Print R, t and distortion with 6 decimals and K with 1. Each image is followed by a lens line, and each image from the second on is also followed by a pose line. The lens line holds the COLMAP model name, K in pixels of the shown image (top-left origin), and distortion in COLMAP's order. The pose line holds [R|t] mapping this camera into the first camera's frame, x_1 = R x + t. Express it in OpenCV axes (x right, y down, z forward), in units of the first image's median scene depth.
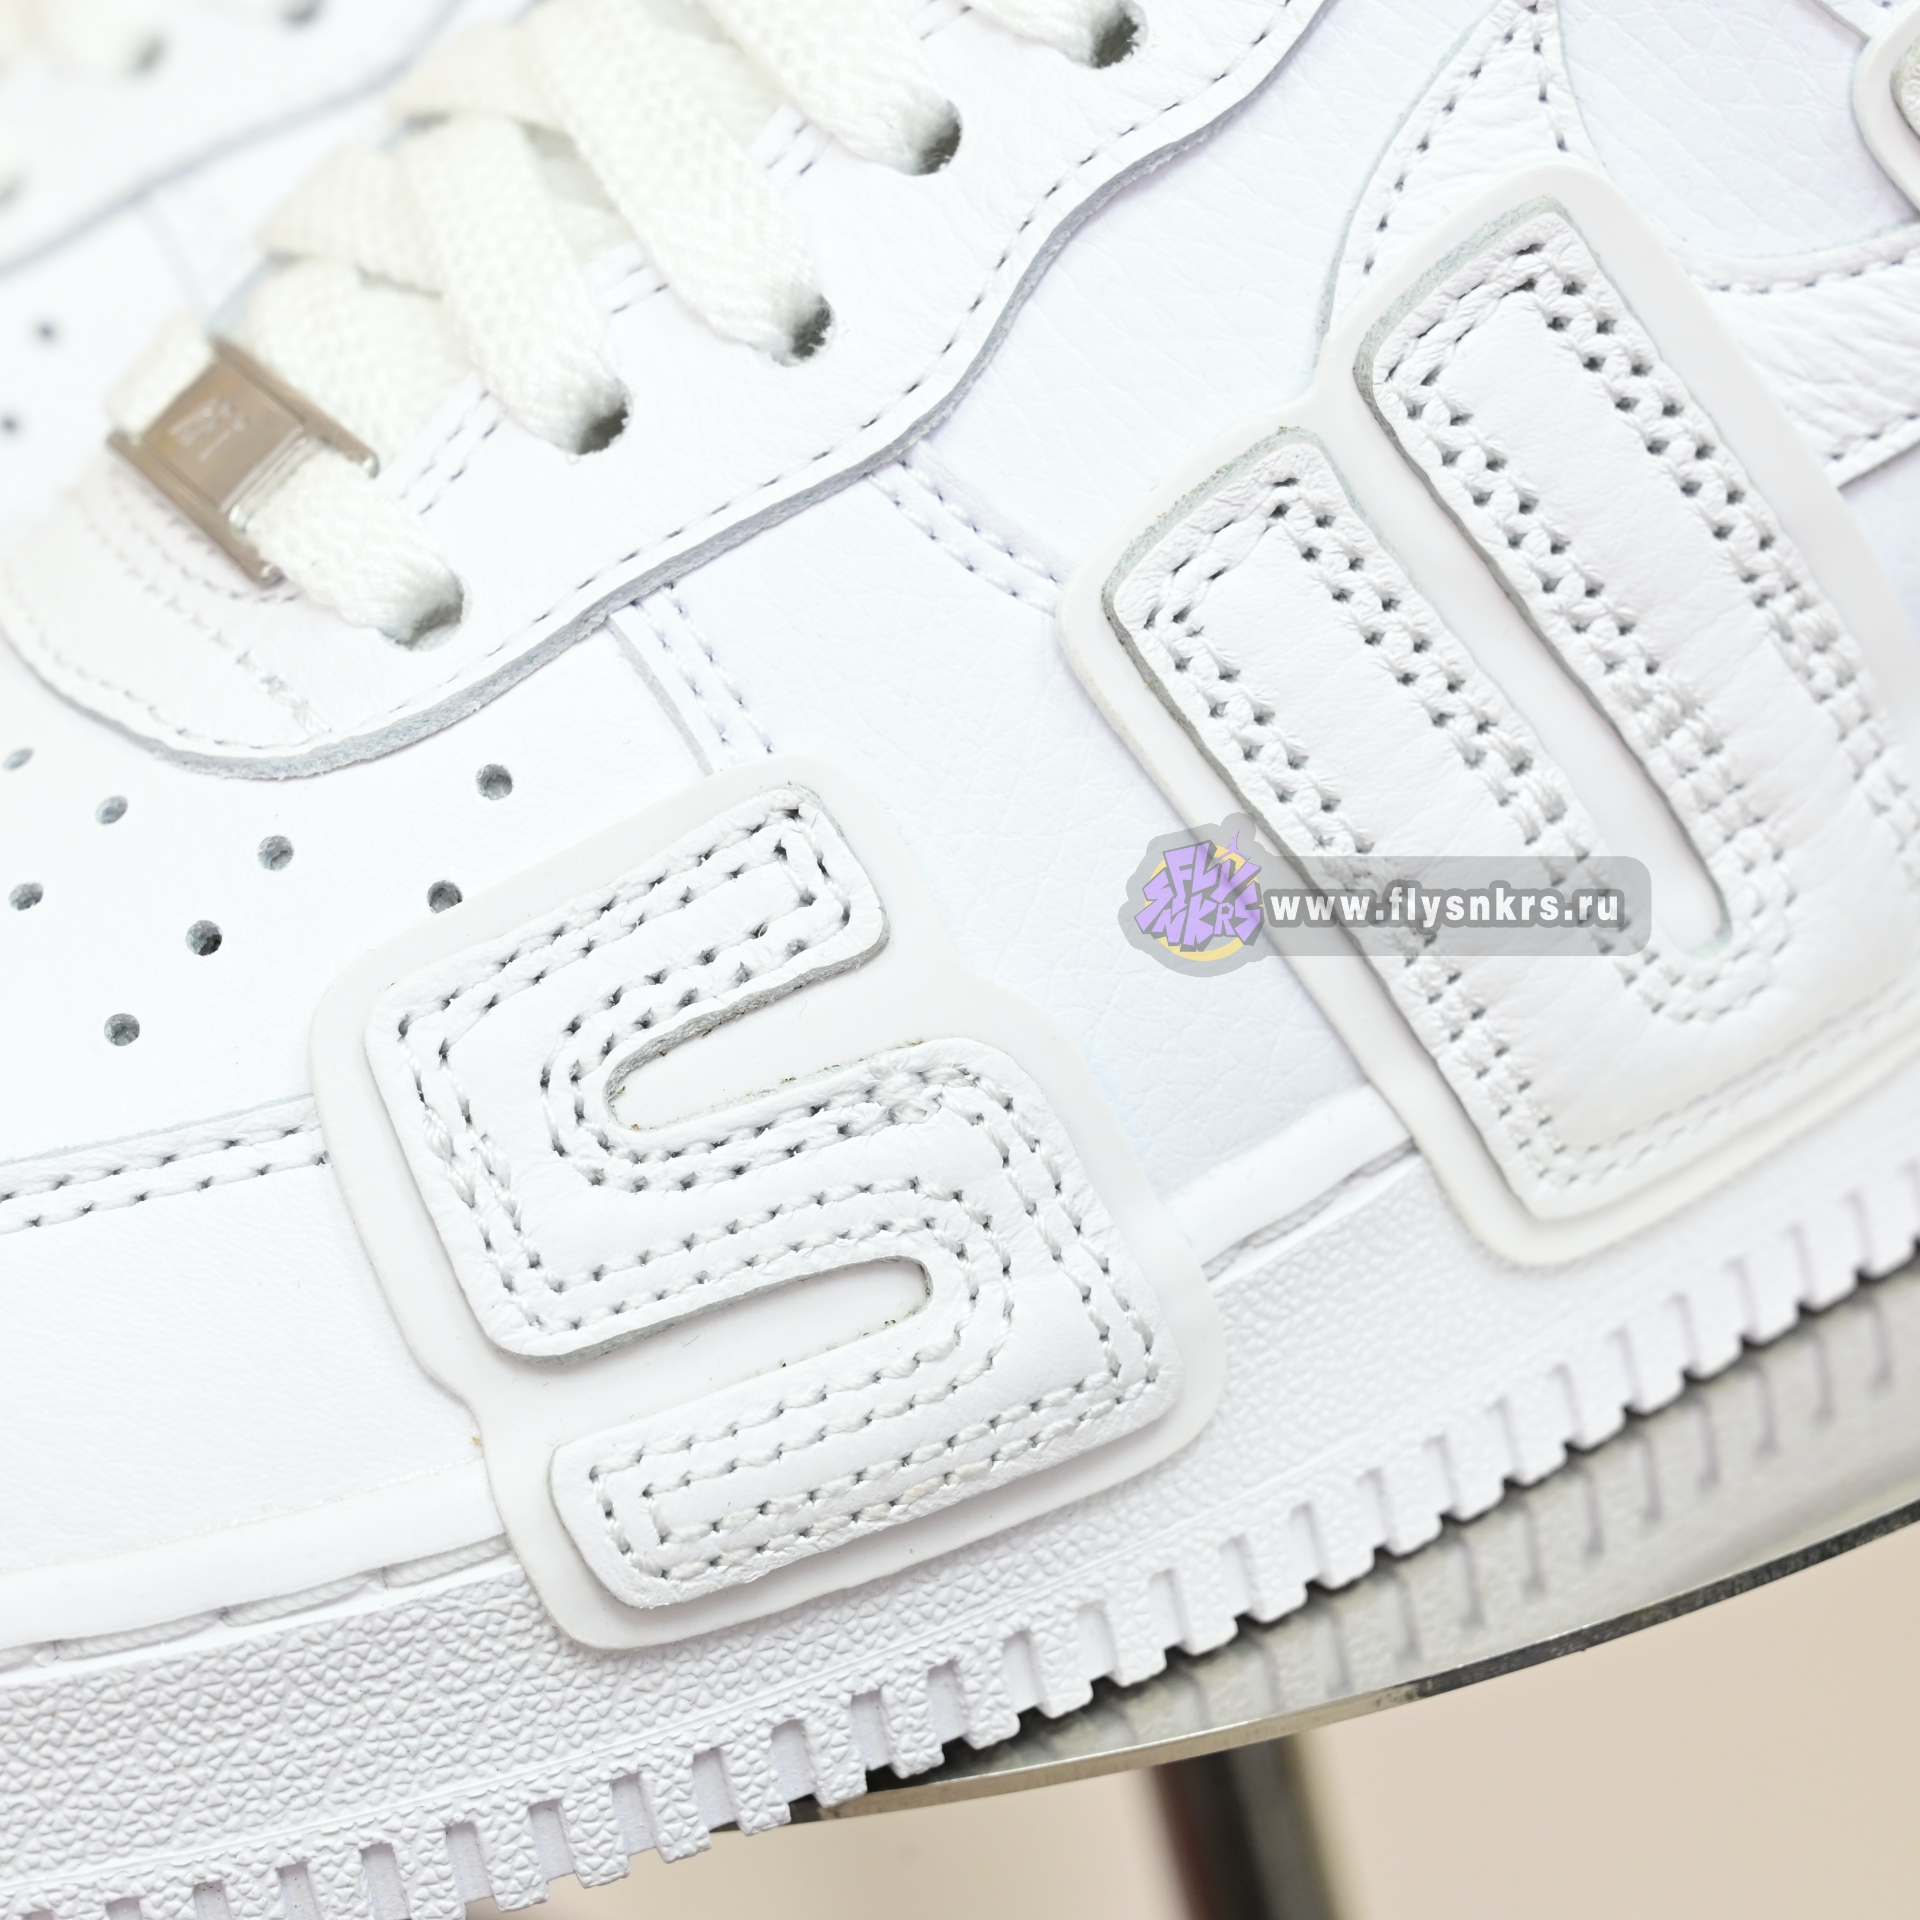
lens RADIAL K [[5557.7, 0, 966.8], [0, 5557.7, 963.5], [0, 0, 1]] dist [-0.016913, 0.000000]
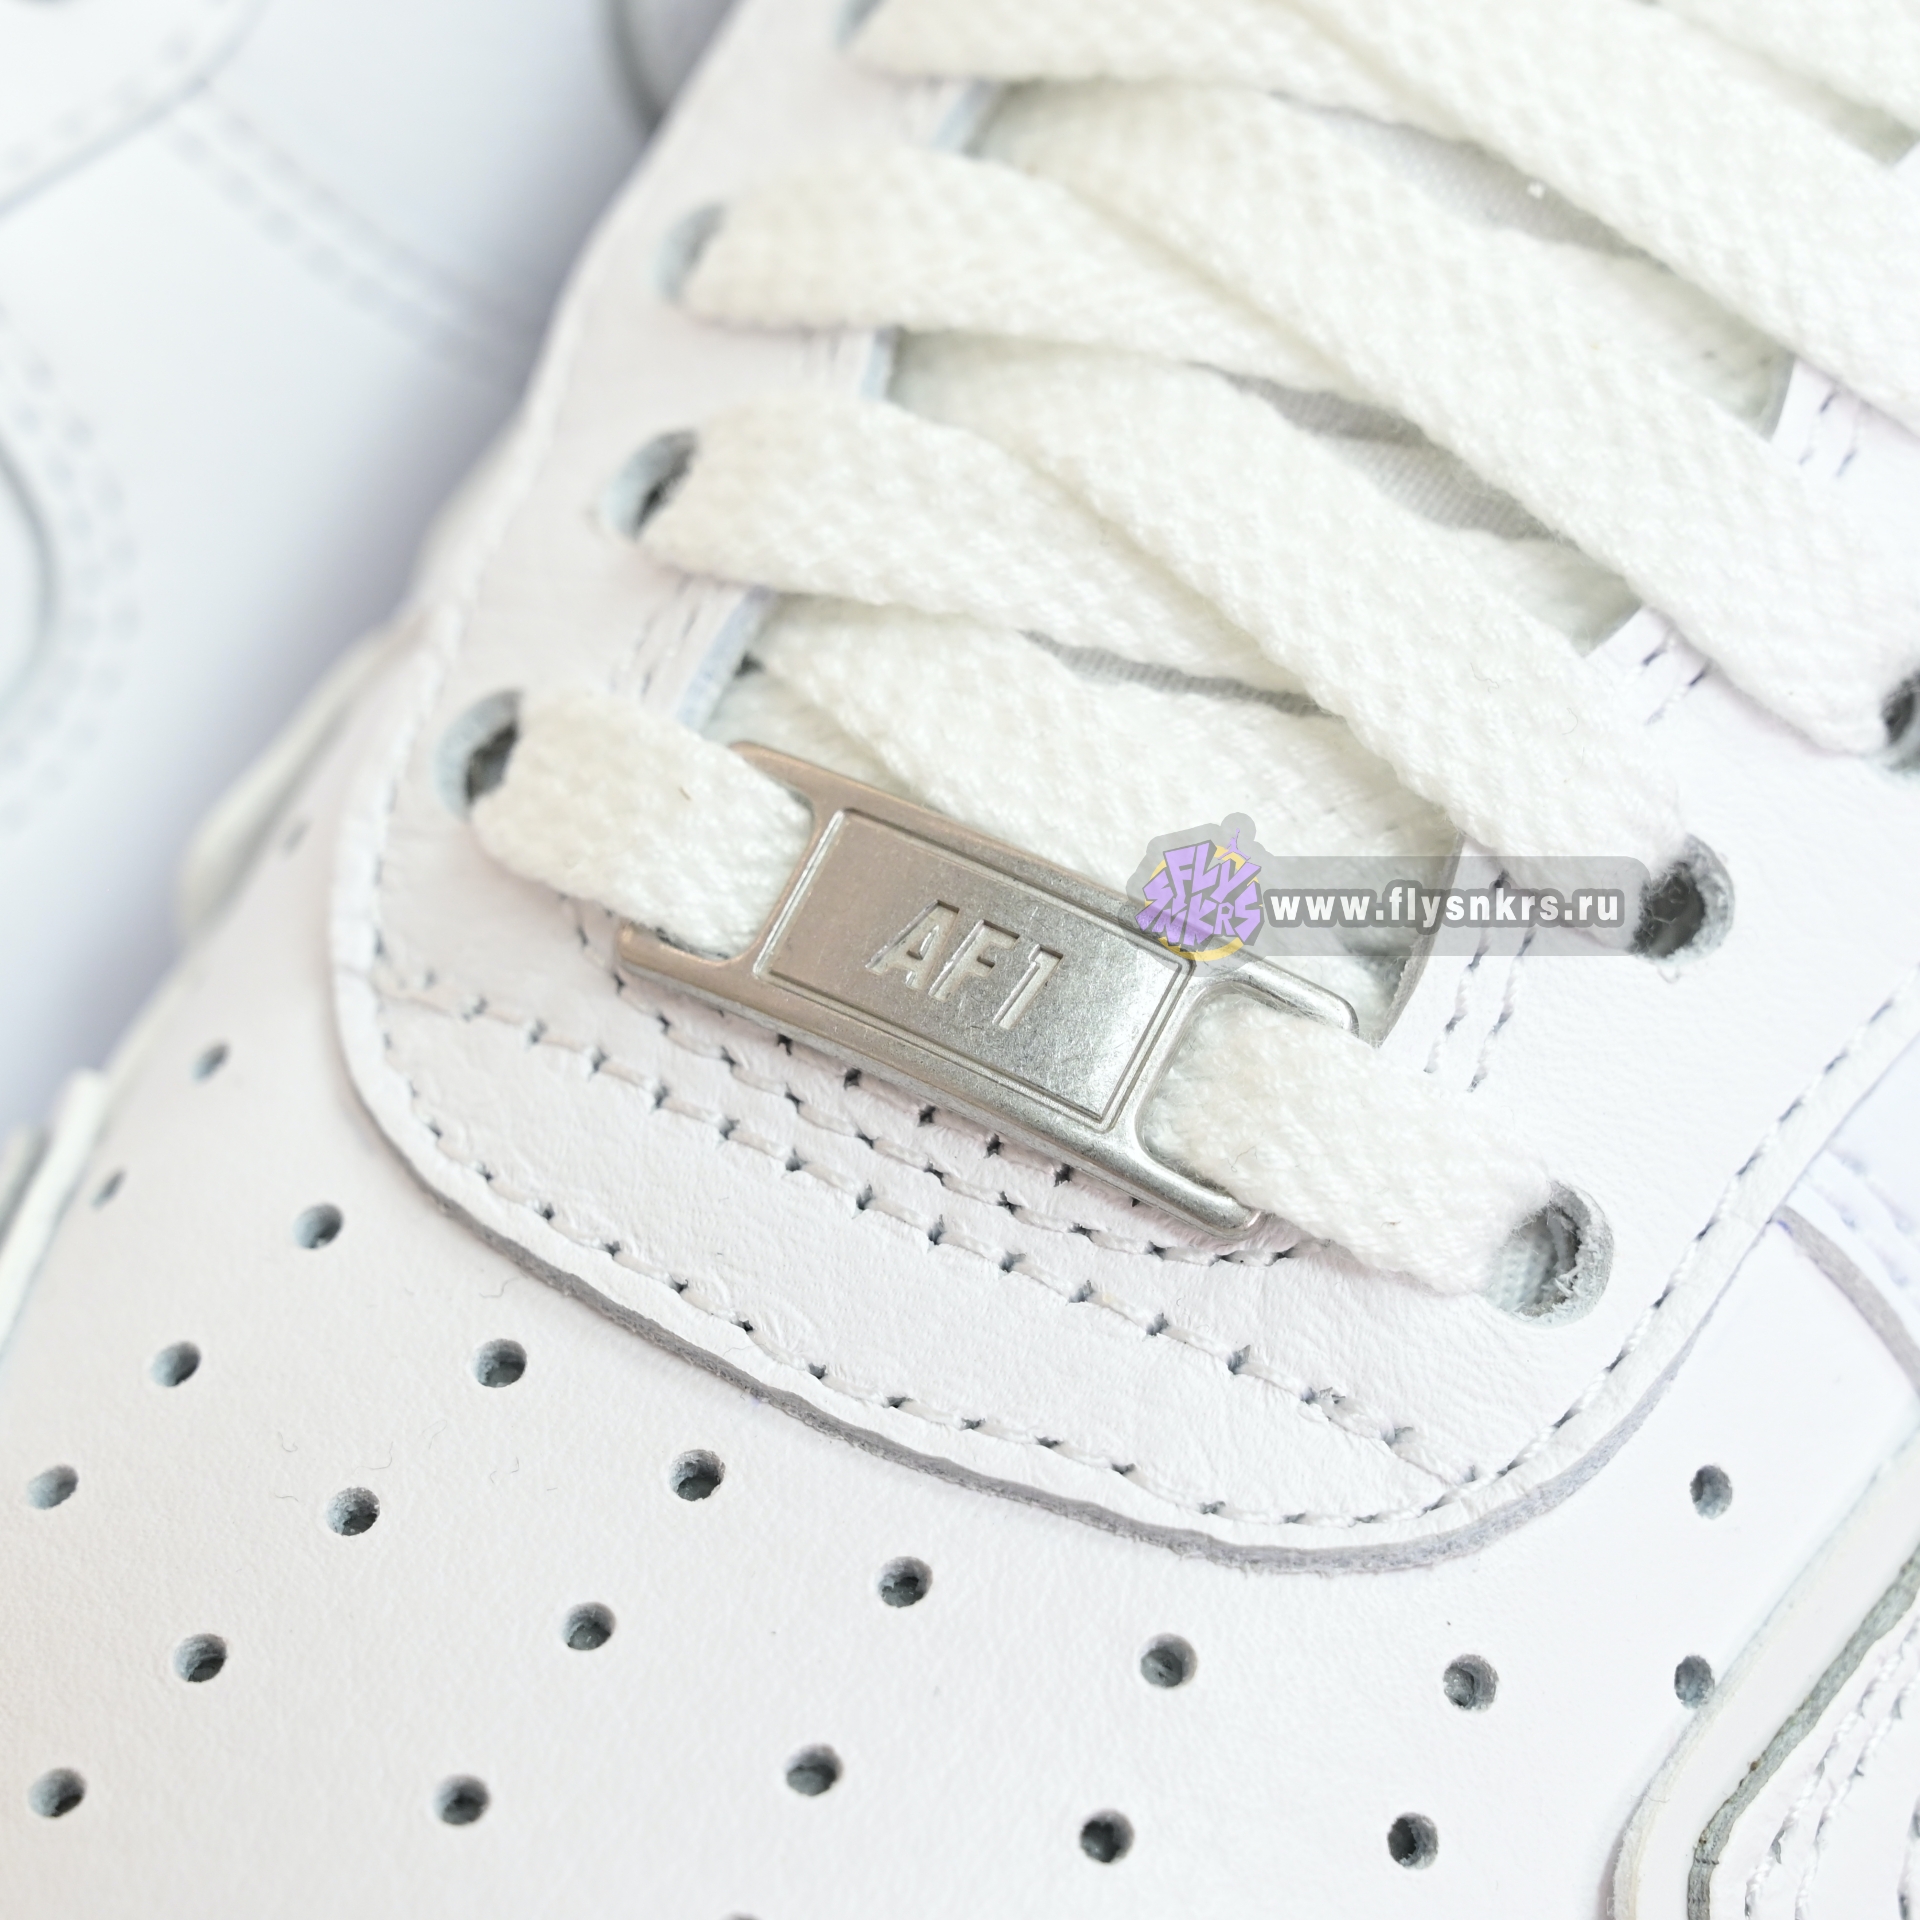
lens RADIAL K [[5694.4, 0, 966.6], [0, 5694.4, 965.5], [0, 0, 1]] dist [-0.012238, 0.000000]
pose [[0.799857, -0.232608, 0.553284, -0.522113], [0.081779, 0.955486, 0.283475, -0.295396], [-0.594594, -0.181492, 0.783275, 0.518464]]
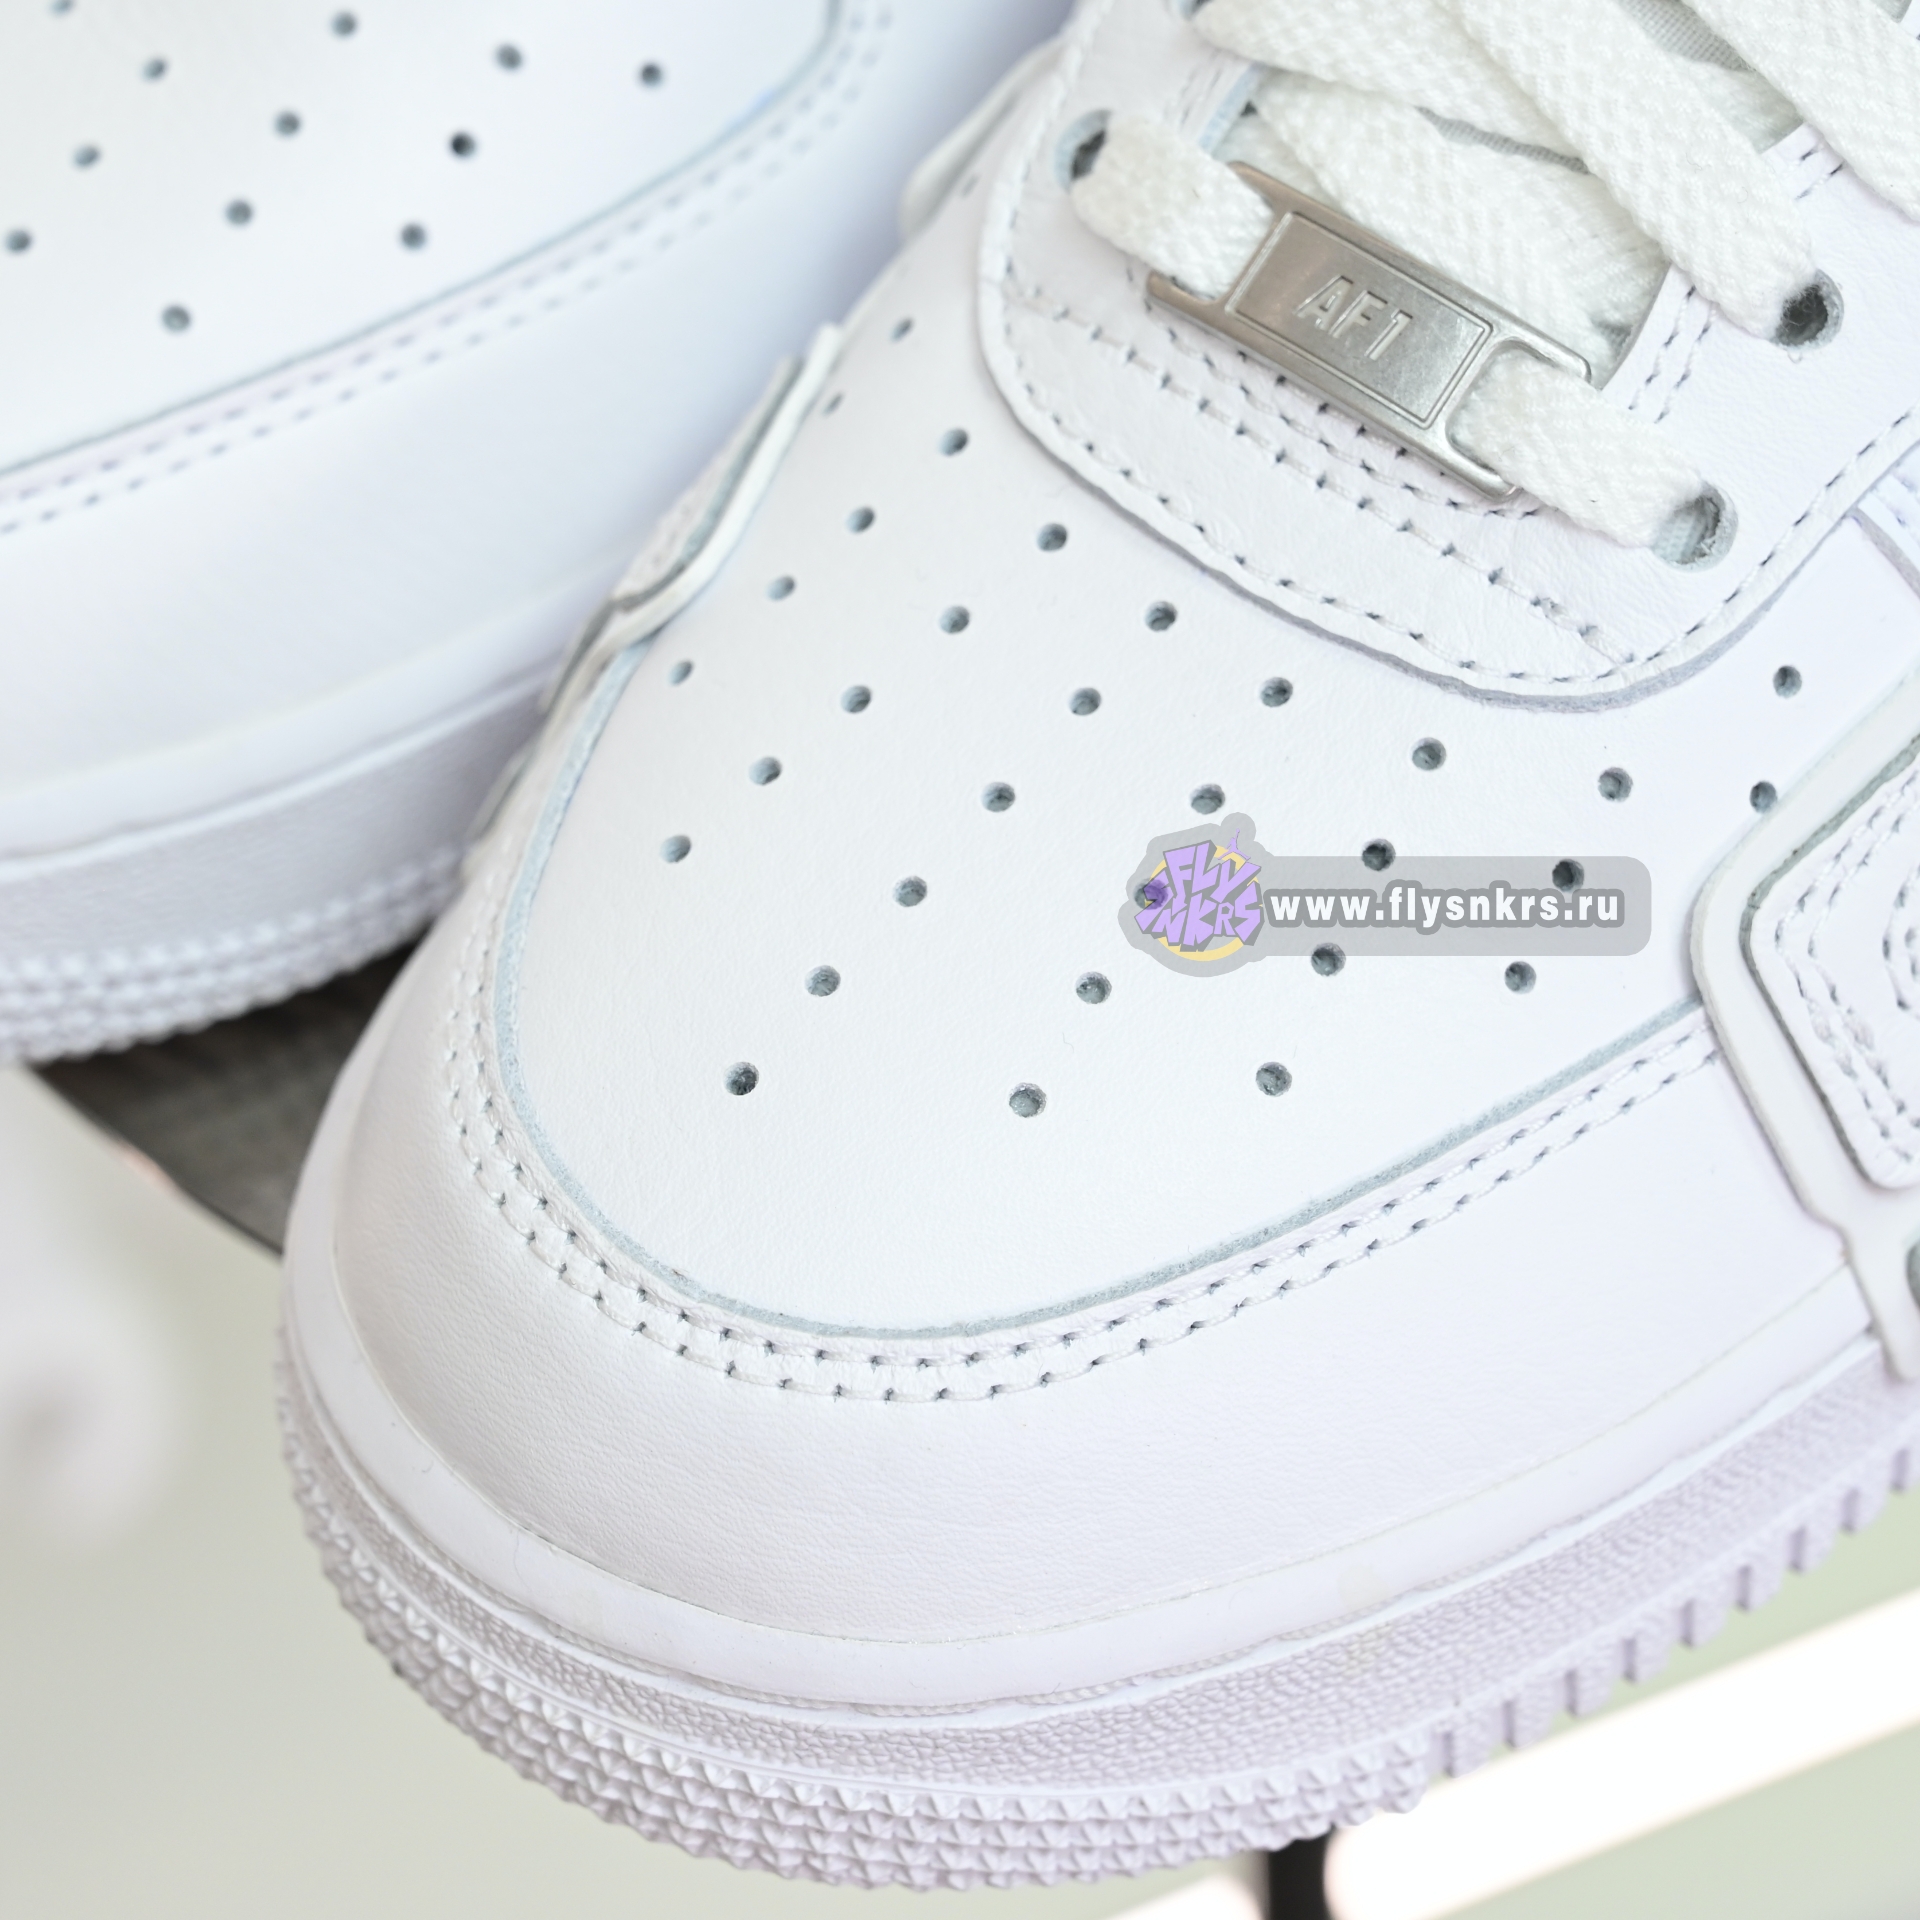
lens RADIAL K [[5694.4, 0, 951.5], [0, 5694.4, 975.3], [0, 0, 1]] dist [-0.012238, 0.000000]
pose [[0.895054, -0.236238, 0.378247, -0.663056], [0.058158, 0.902755, 0.426206, -0.462761], [-0.442150, -0.359479, 0.821753, 0.132442]]
